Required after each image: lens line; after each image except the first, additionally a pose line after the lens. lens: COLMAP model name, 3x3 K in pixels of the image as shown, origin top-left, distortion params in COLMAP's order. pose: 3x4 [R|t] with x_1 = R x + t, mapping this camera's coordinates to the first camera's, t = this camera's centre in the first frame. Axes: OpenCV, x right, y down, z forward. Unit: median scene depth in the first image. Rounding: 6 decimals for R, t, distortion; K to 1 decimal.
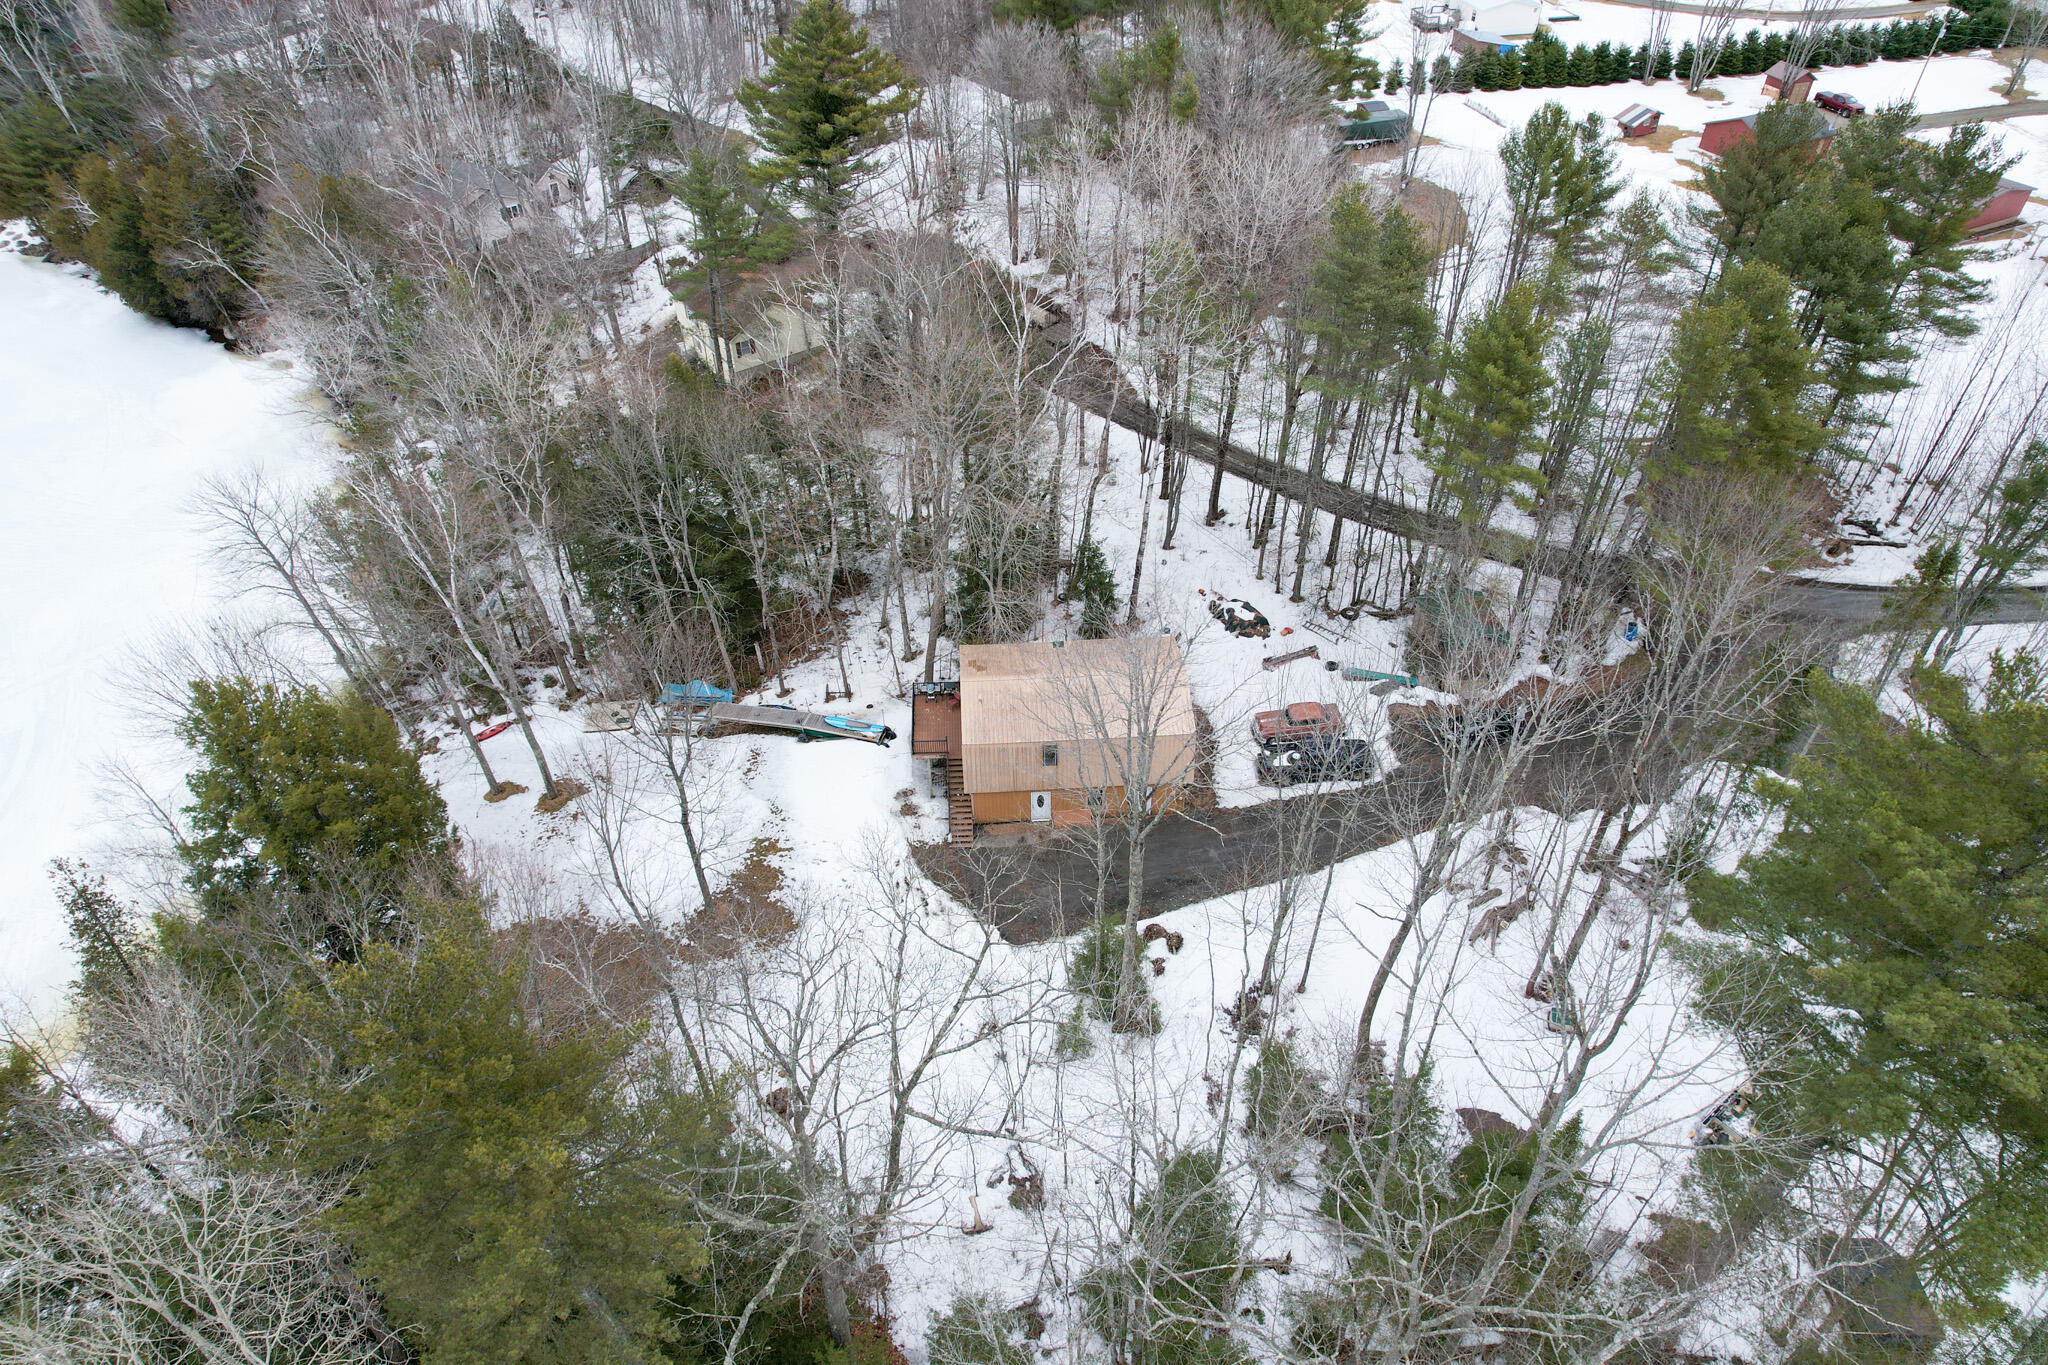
lens RADIAL K [[1297.3, 0, 1026.0], [0, 1297.3, 671.1], [0, 0, 1]] dist [-0.072671, 0.052750]
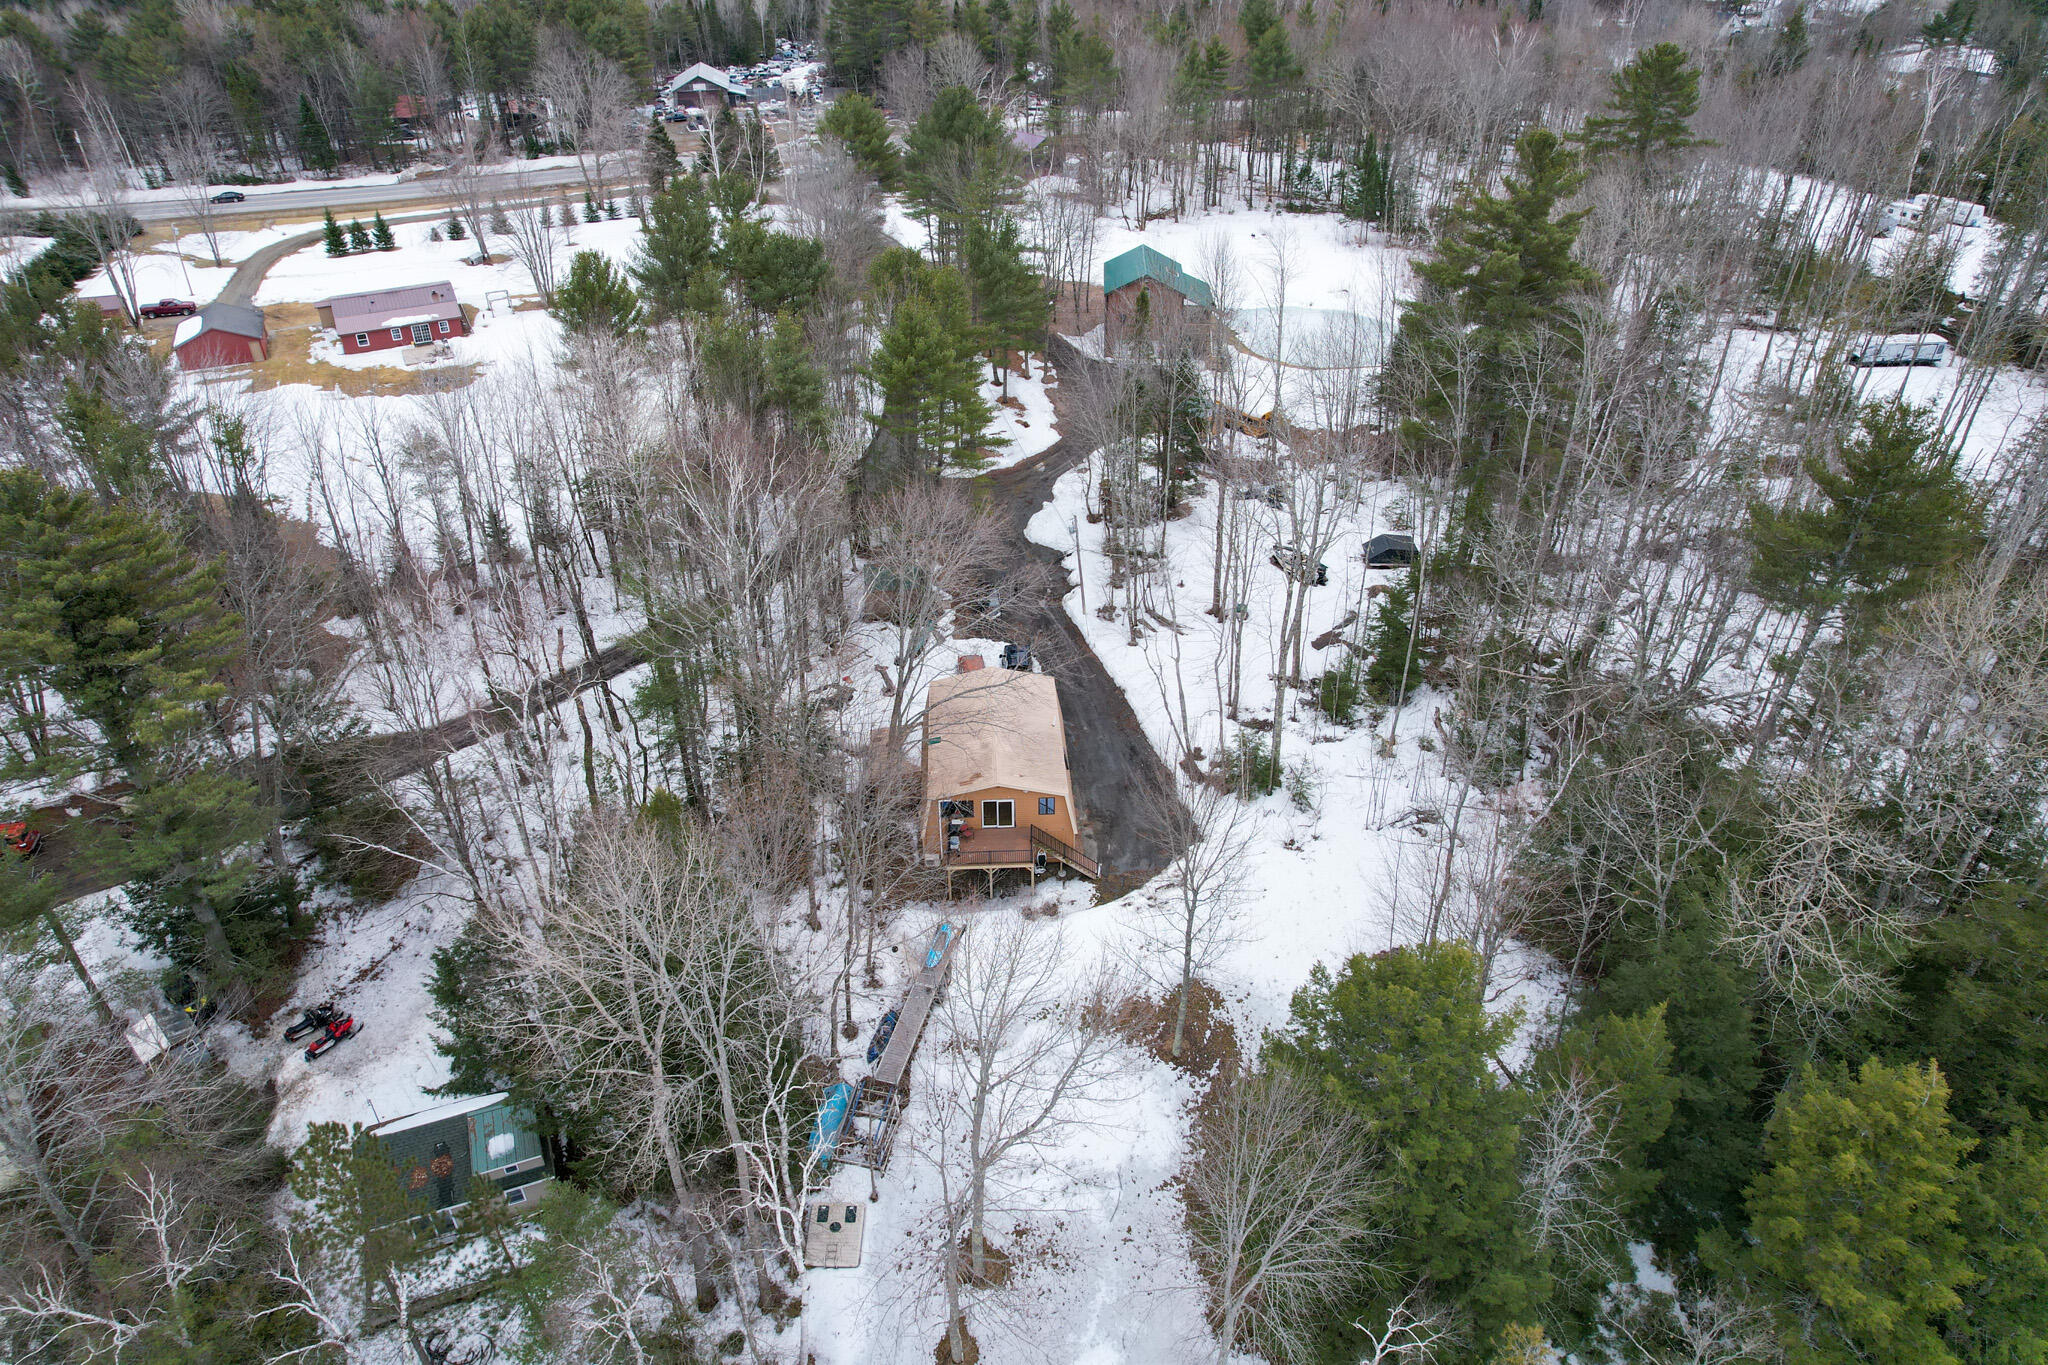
lens RADIAL K [[1274.9, 0, 1025.2], [0, 1274.9, 692.5], [0, 0, 1]] dist [-0.052366, -0.000201]
pose [[0.004707, -0.551426, 0.834210, -0.774003], [0.642849, 0.640670, 0.419865, -0.410176], [-0.765979, 0.534295, 0.357500, 0.497318]]
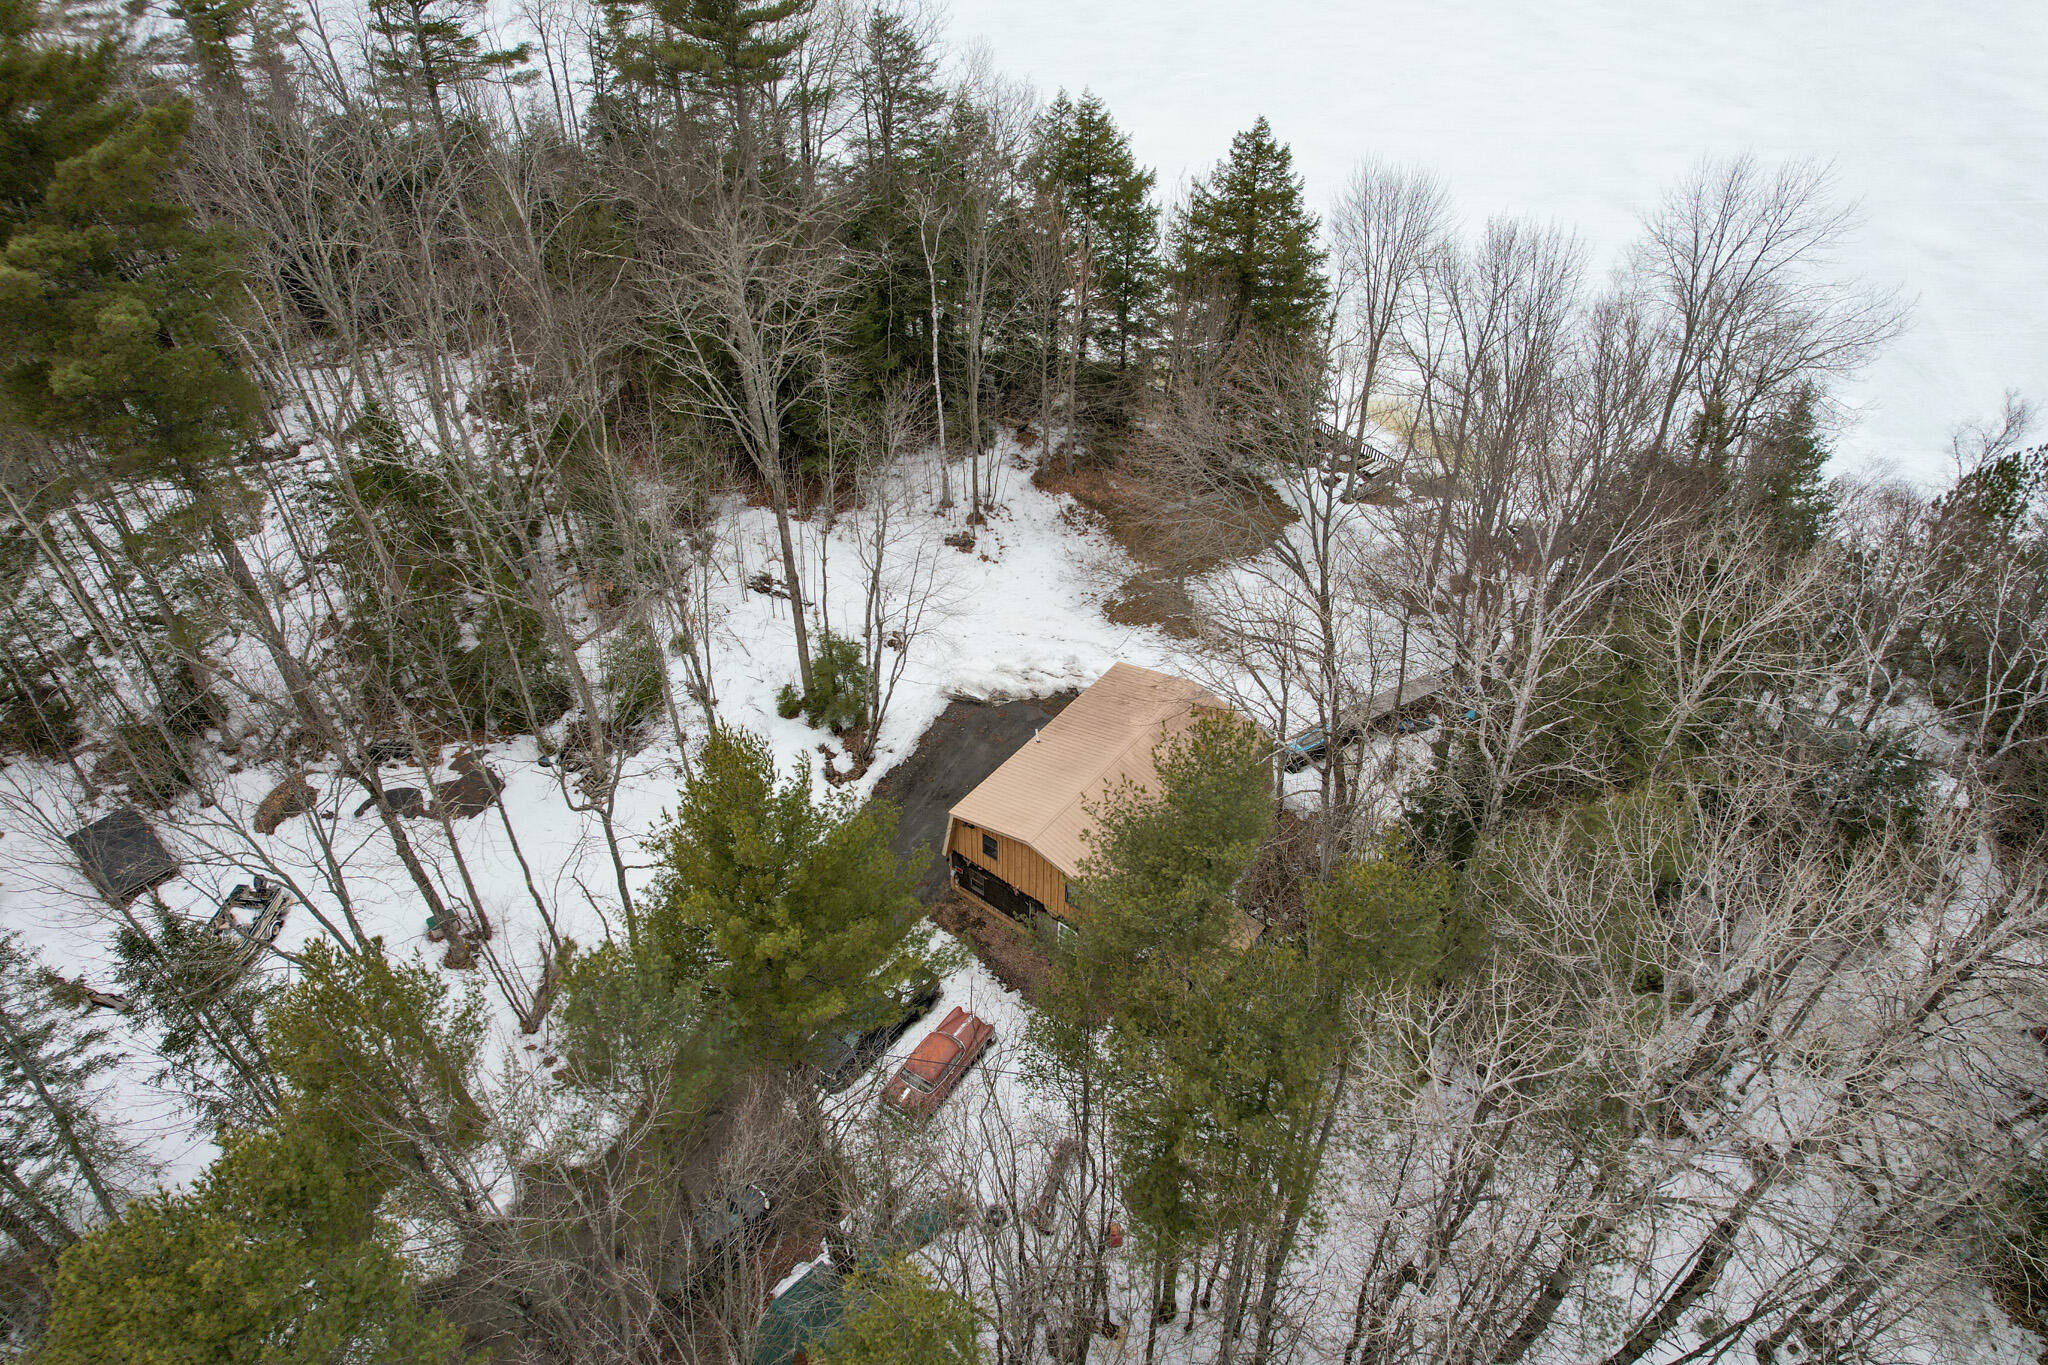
lens RADIAL K [[1274.9, 0, 1025.2], [0, 1274.9, 692.5], [0, 0, 1]] dist [-0.052366, -0.000201]
pose [[-0.651202, 0.514366, -0.558000, 0.420196], [-0.483640, 0.285340, 0.827450, -0.538717], [0.584831, 0.808708, 0.062954, 0.779128]]
